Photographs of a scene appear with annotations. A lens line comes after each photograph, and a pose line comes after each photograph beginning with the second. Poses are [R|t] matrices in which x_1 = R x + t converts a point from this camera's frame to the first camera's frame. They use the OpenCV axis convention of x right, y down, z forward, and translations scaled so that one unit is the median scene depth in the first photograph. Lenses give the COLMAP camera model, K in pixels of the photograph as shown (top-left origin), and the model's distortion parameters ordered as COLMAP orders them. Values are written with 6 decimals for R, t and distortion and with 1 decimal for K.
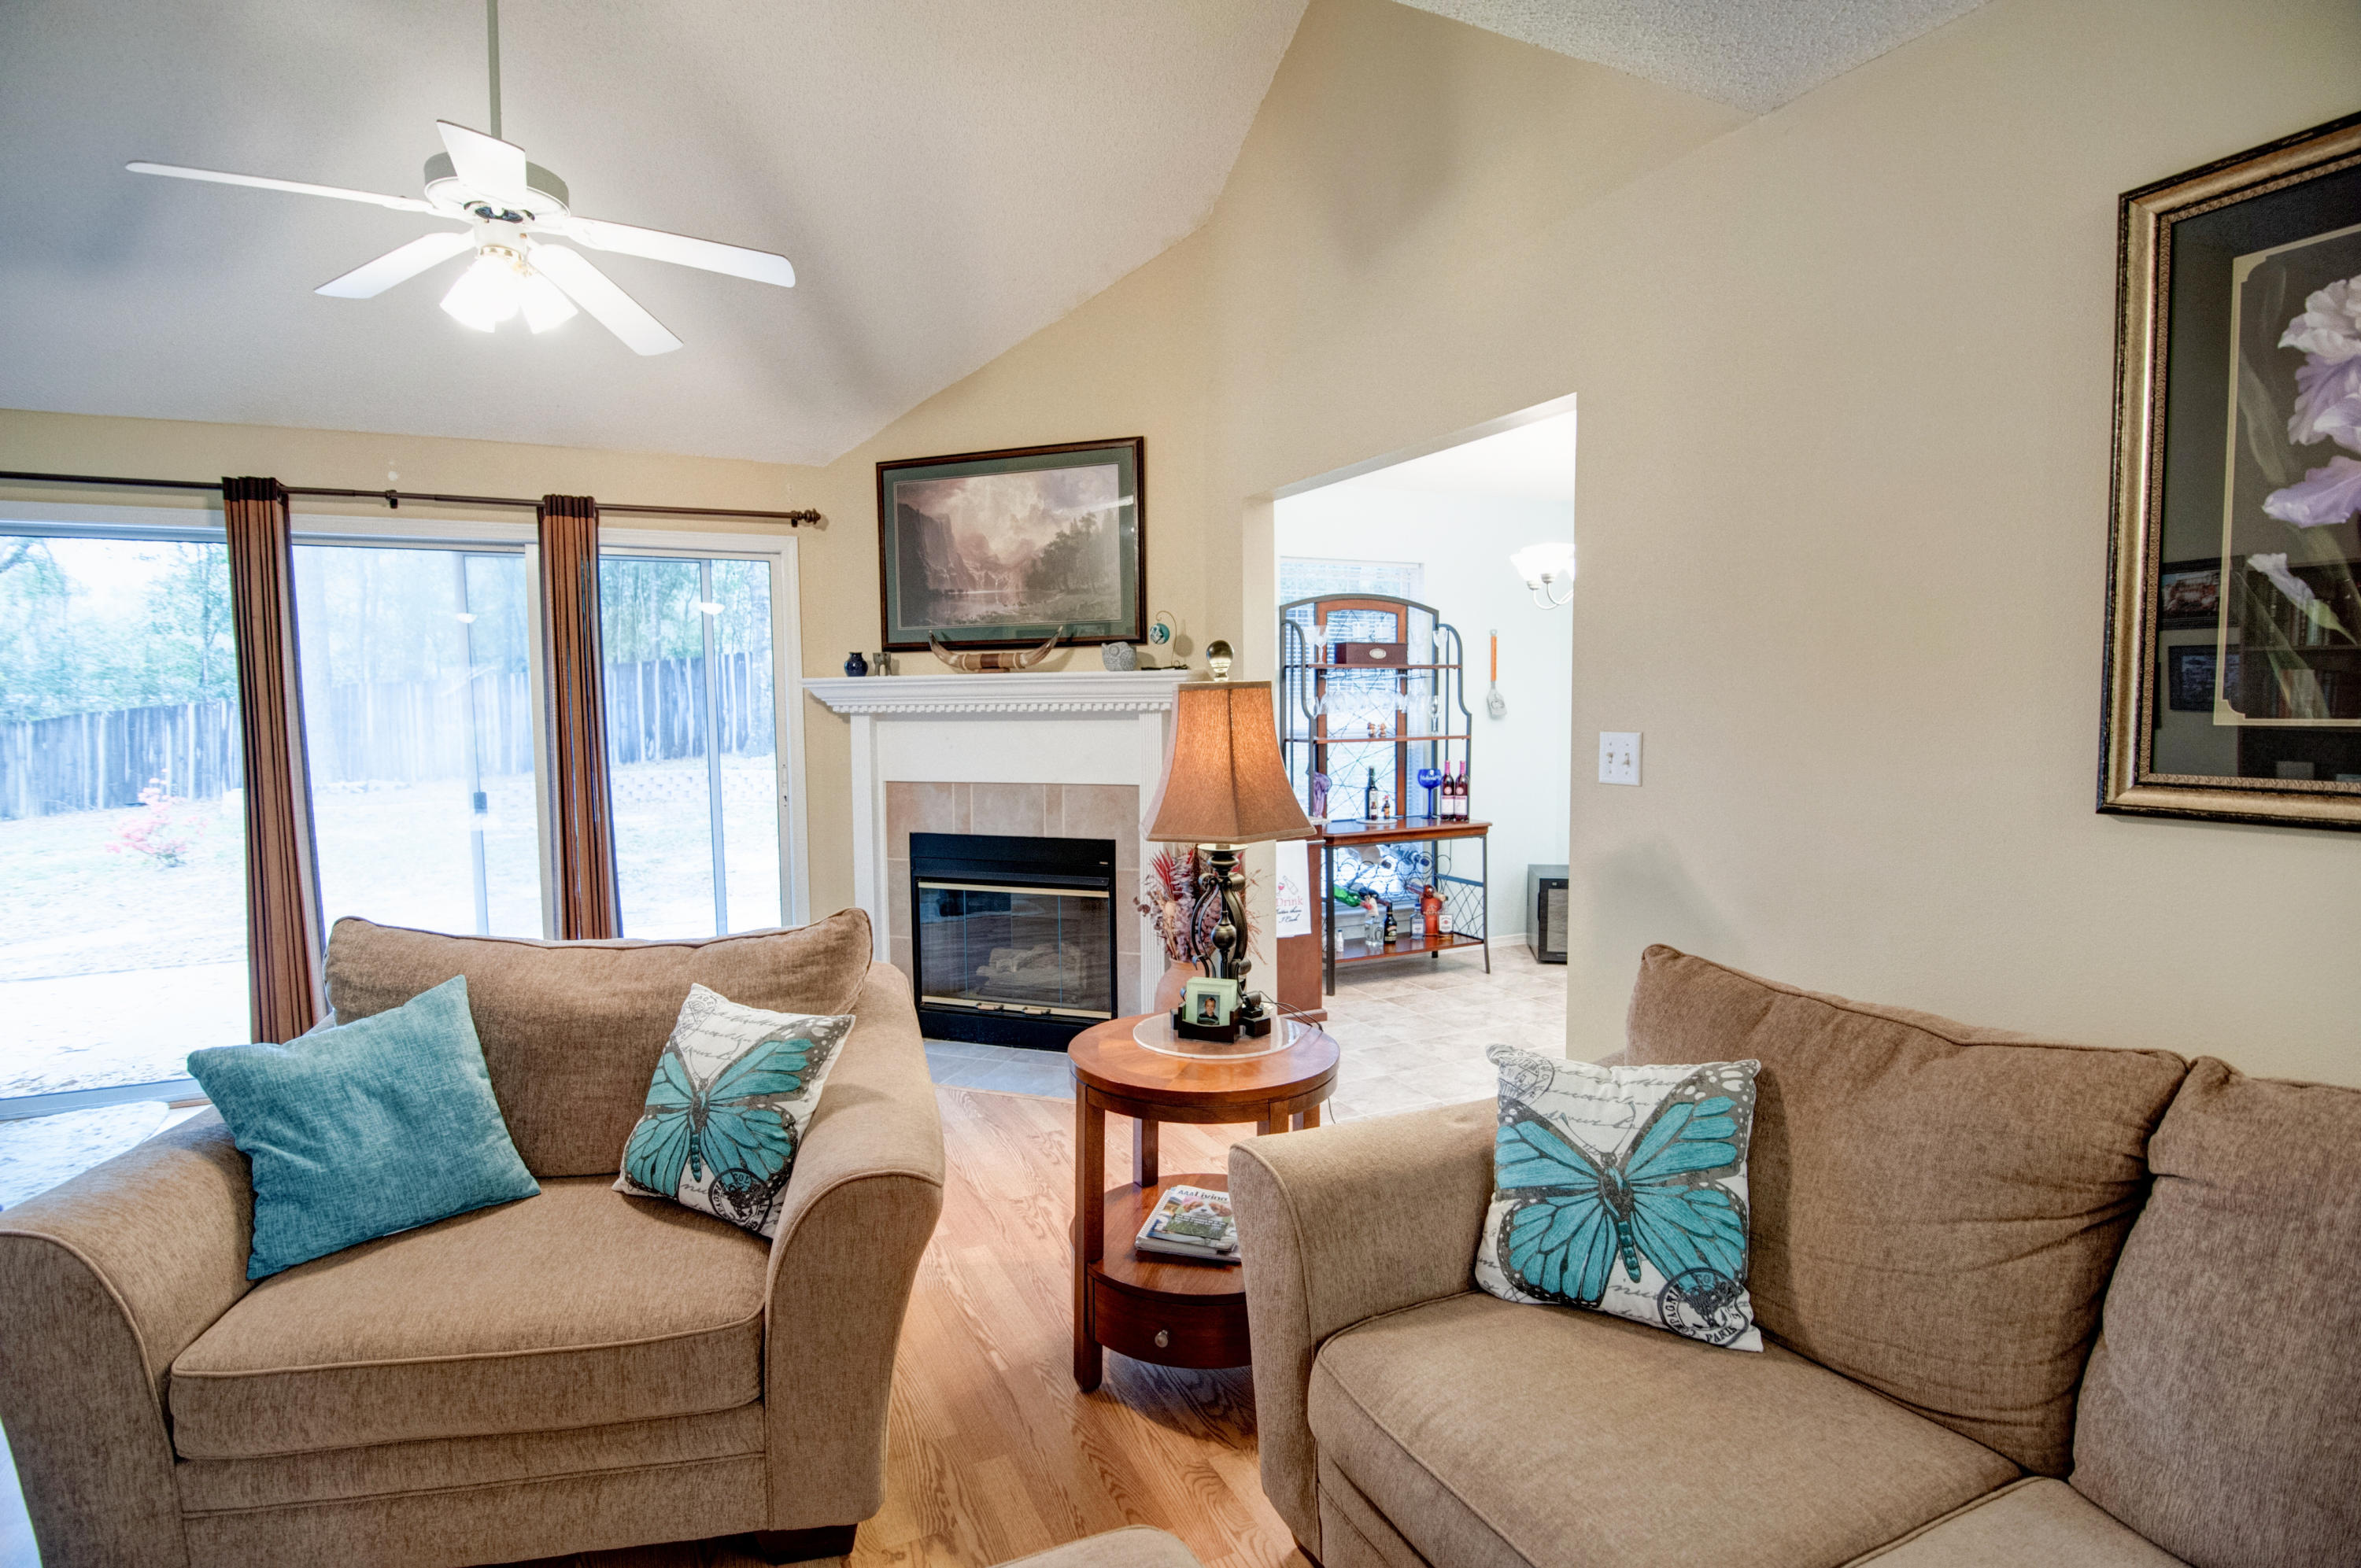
lens RADIAL K [[1152.0, 0, 1173.9], [0, 1152.0, 794.4], [0, 0, 1]] dist [-0.018784, 0.000420]
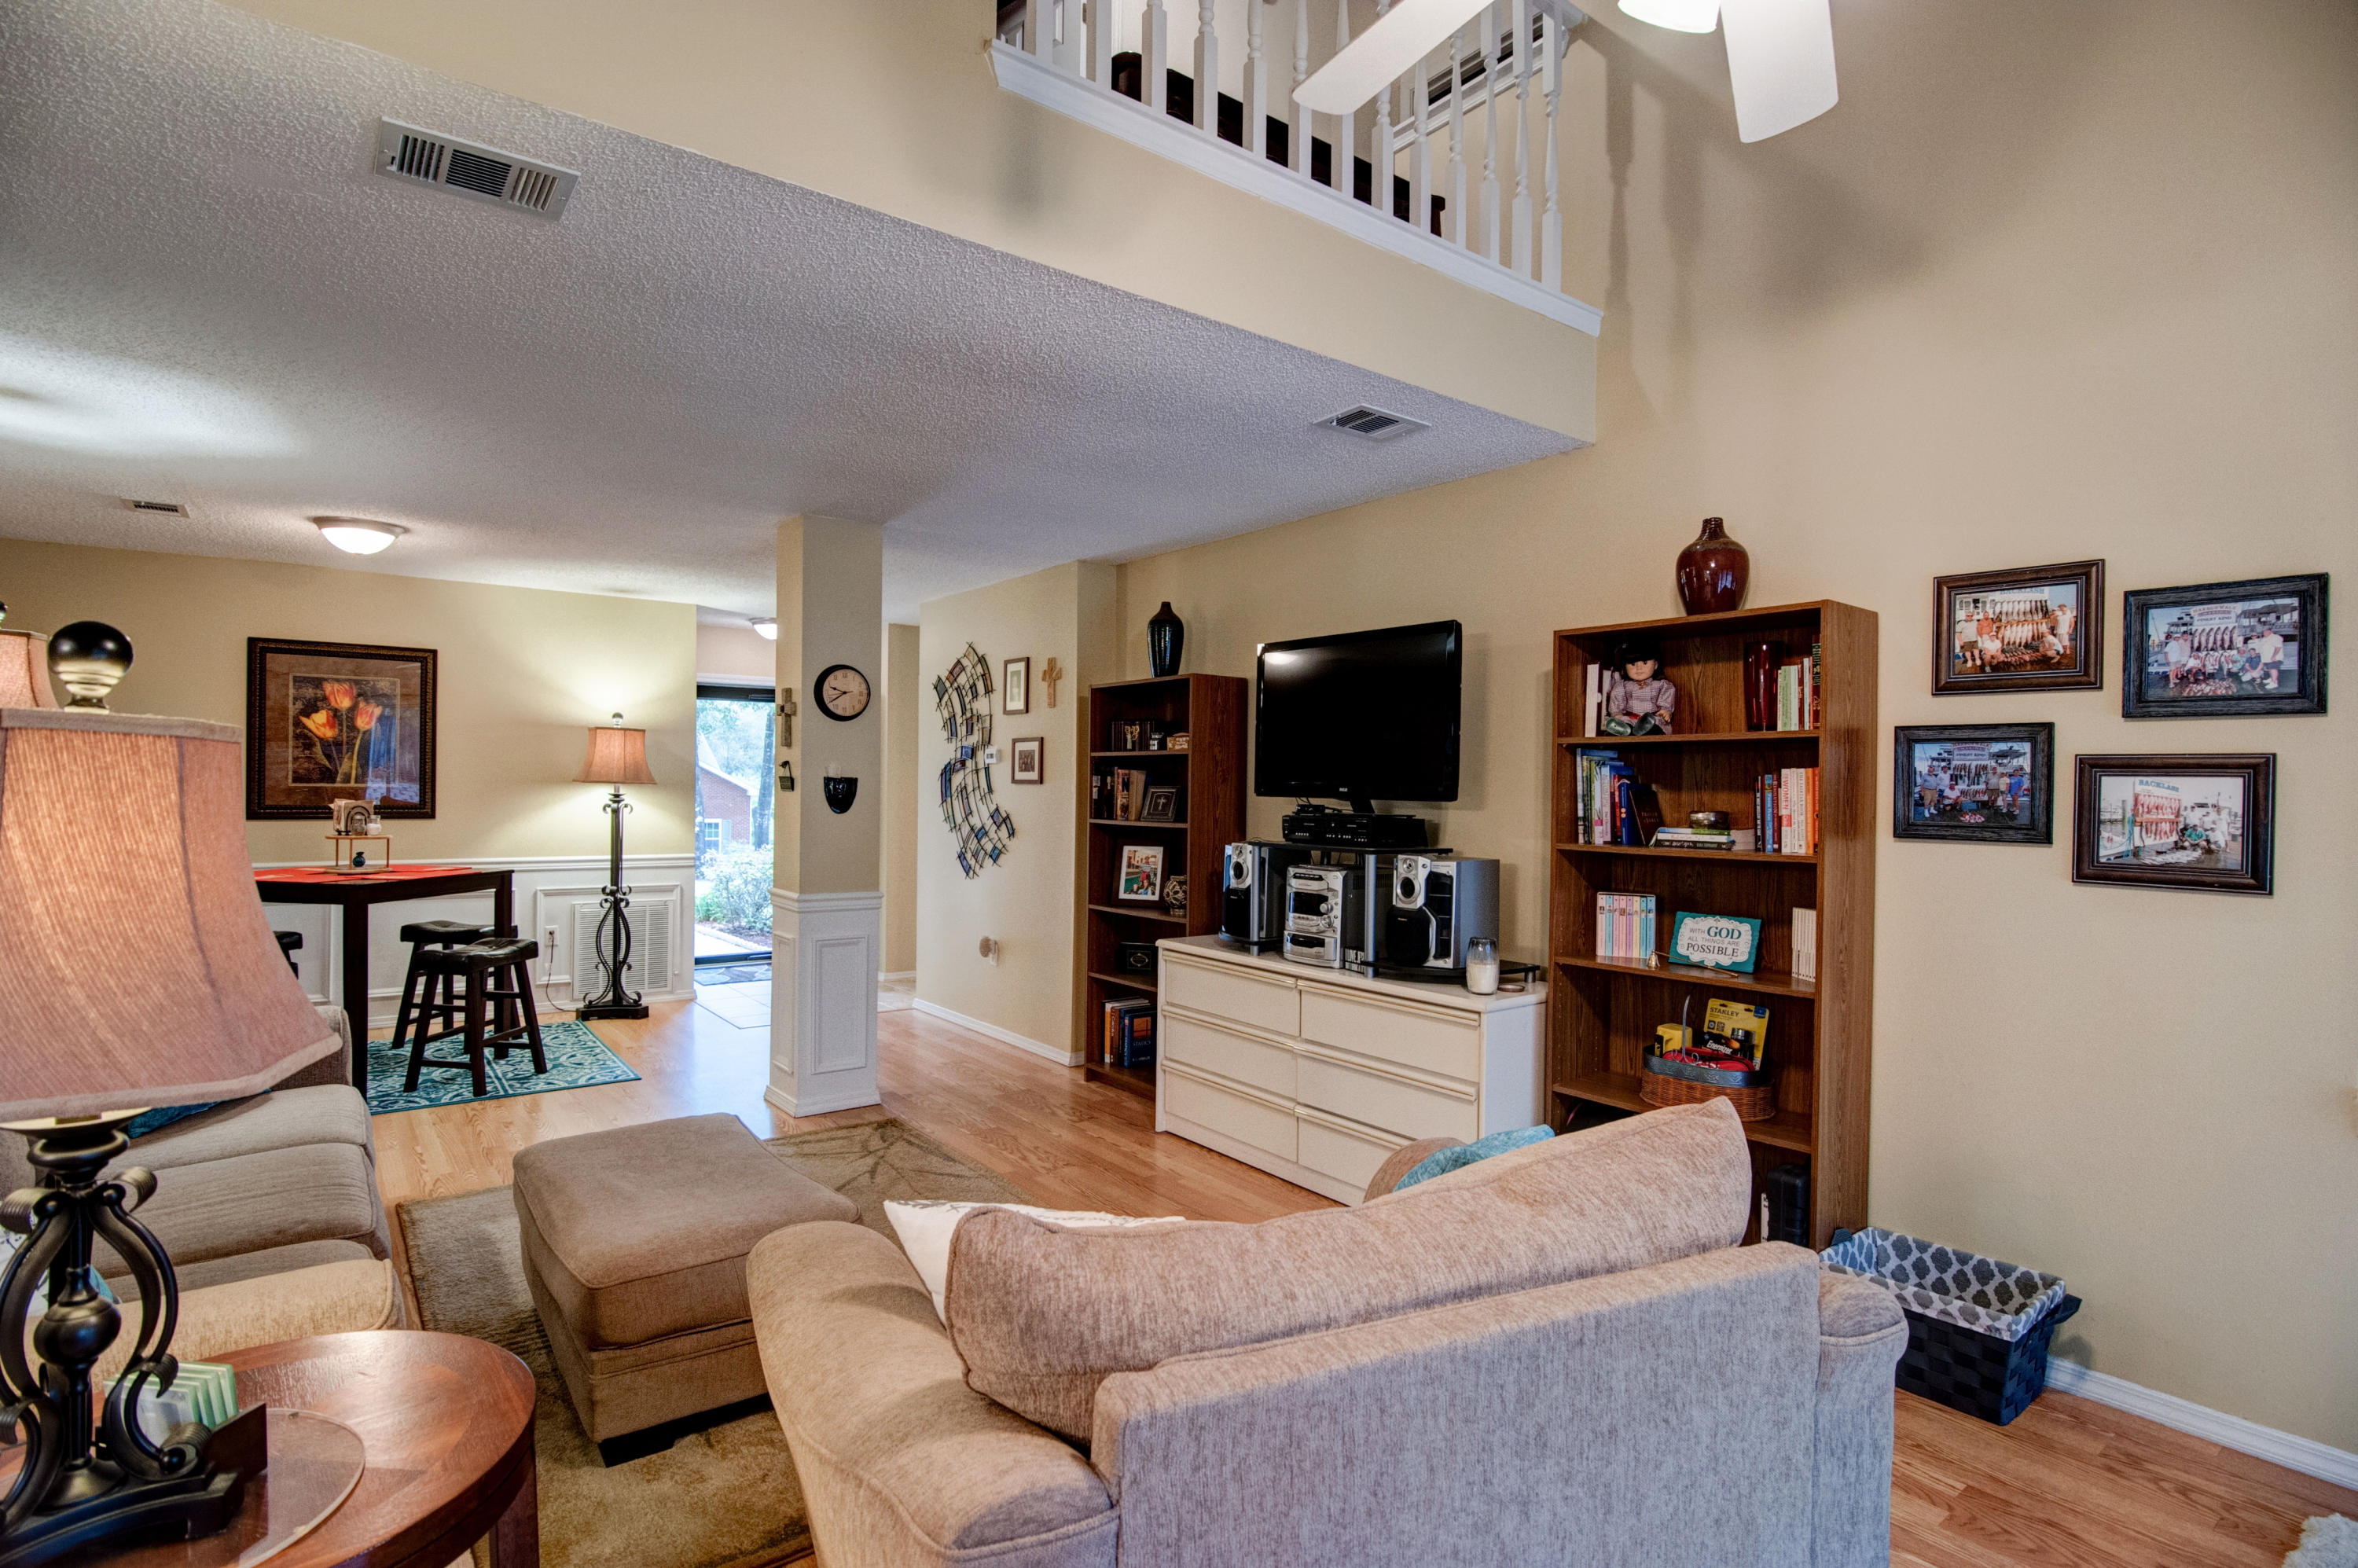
lens RADIAL K [[1150.7, 0, 1172.4], [0, 1150.7, 794.4], [0, 0, 1]] dist [-0.018784, 0.000420]
pose [[-0.977558, -0.000902, -0.210663, -0.145498], [-0.019281, 0.996177, 0.085205, -0.062313], [0.209781, 0.087355, -0.973838, 0.819886]]
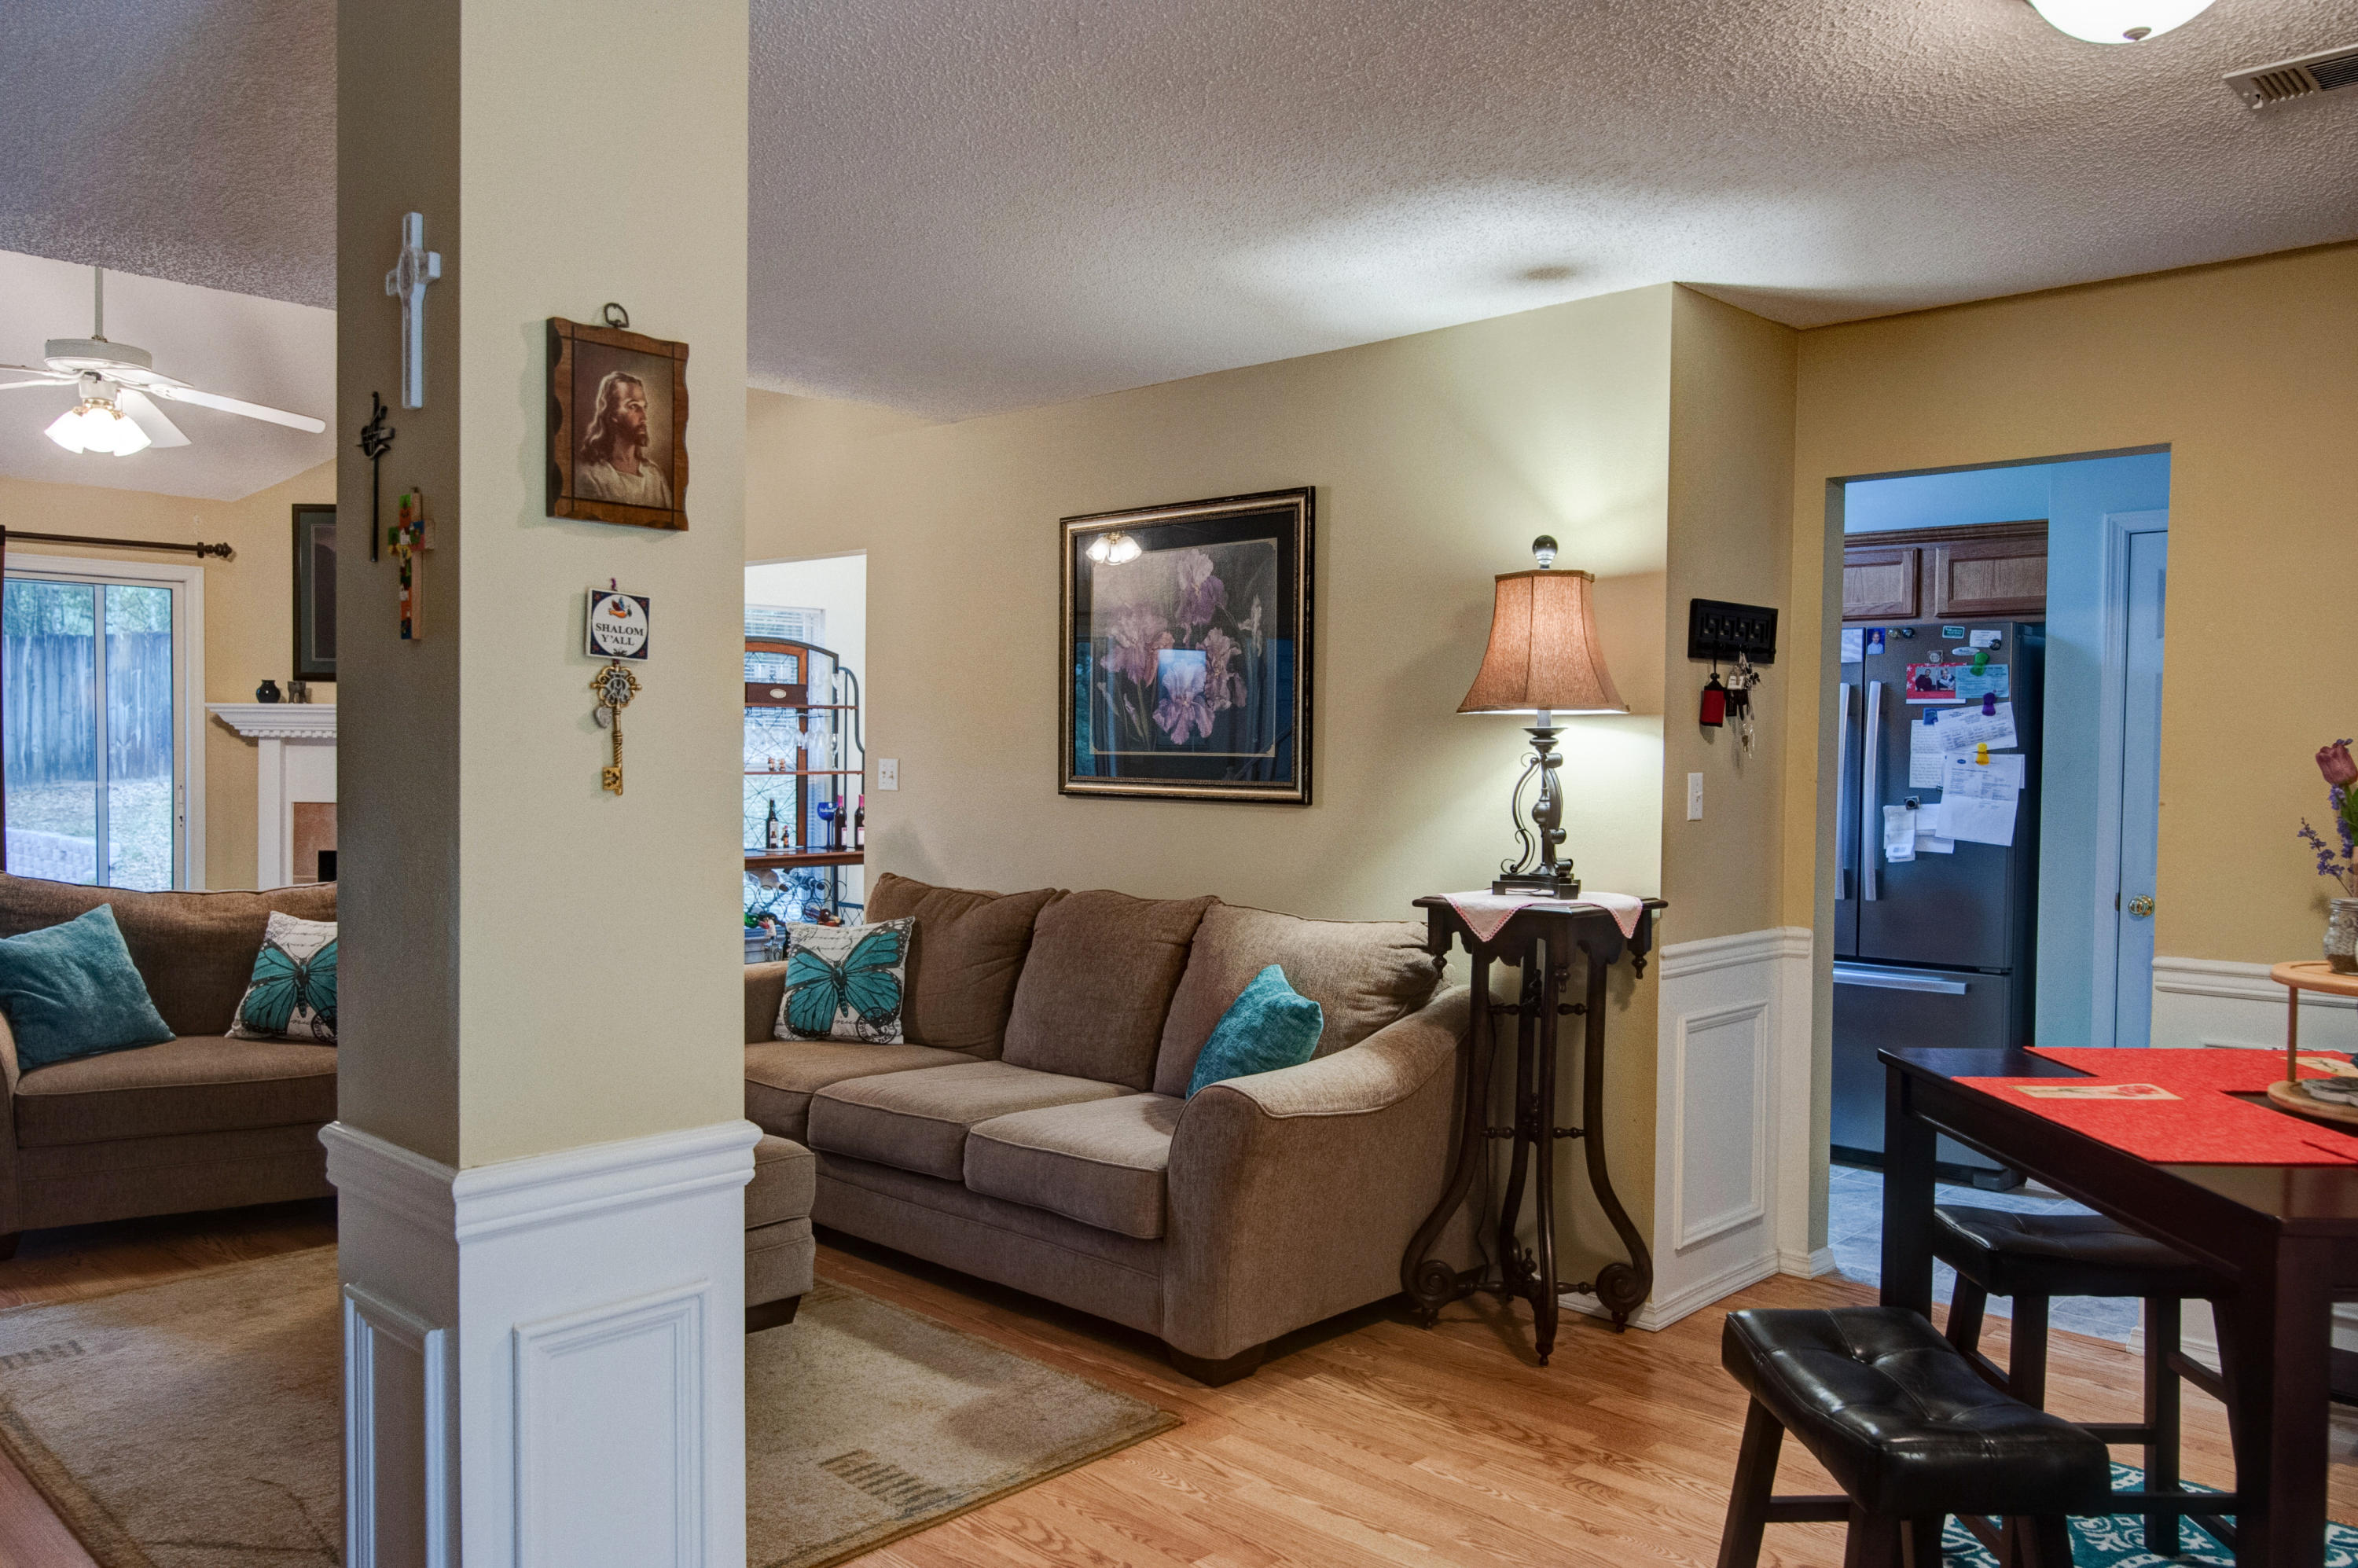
lens RADIAL K [[1723.5, 0, 1183.9], [0, 1723.5, 798.0], [0, 0, 1]] dist [-0.000470, -0.000533]
pose [[0.934178, 0.010641, 0.356649, -0.053872], [0.006207, 0.998919, -0.046062, 0.065479], [-0.356754, 0.045243, 0.933102, -0.804439]]
